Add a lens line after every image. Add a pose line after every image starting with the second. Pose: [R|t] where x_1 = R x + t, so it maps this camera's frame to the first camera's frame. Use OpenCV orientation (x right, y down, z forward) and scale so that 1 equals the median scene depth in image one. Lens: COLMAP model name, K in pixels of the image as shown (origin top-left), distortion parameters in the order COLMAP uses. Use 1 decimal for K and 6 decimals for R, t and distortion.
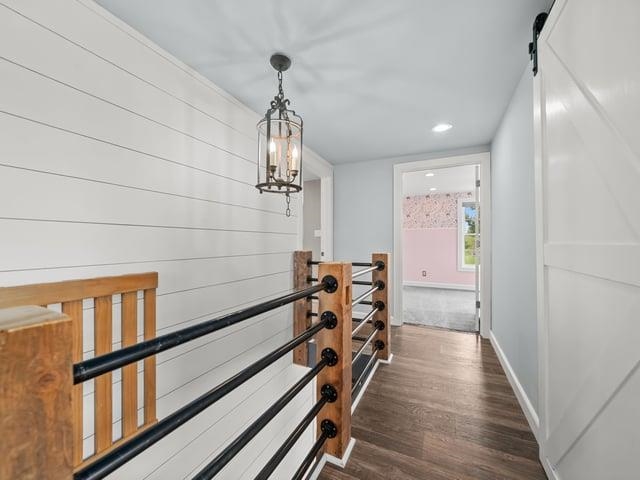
lens RADIAL K [[257.3, 0, 317.0], [0, 257.3, 242.5], [0, 0, 1]] dist [0.000056, -0.000053]
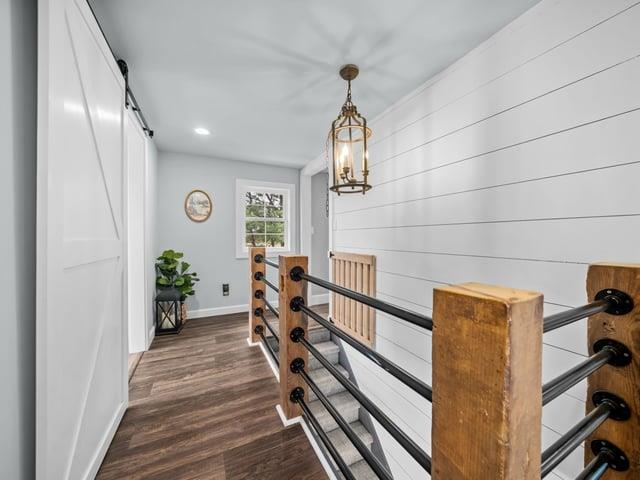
lens RADIAL K [[257.3, 0, 317.0], [0, 257.3, 242.5], [0, 0, 1]] dist [0.000056, -0.000053]
pose [[-0.631273, 0.011107, -0.775481, 0.788105], [-0.003369, 0.999849, 0.017064, -0.003470], [0.775553, 0.013385, -0.631140, 1.585415]]
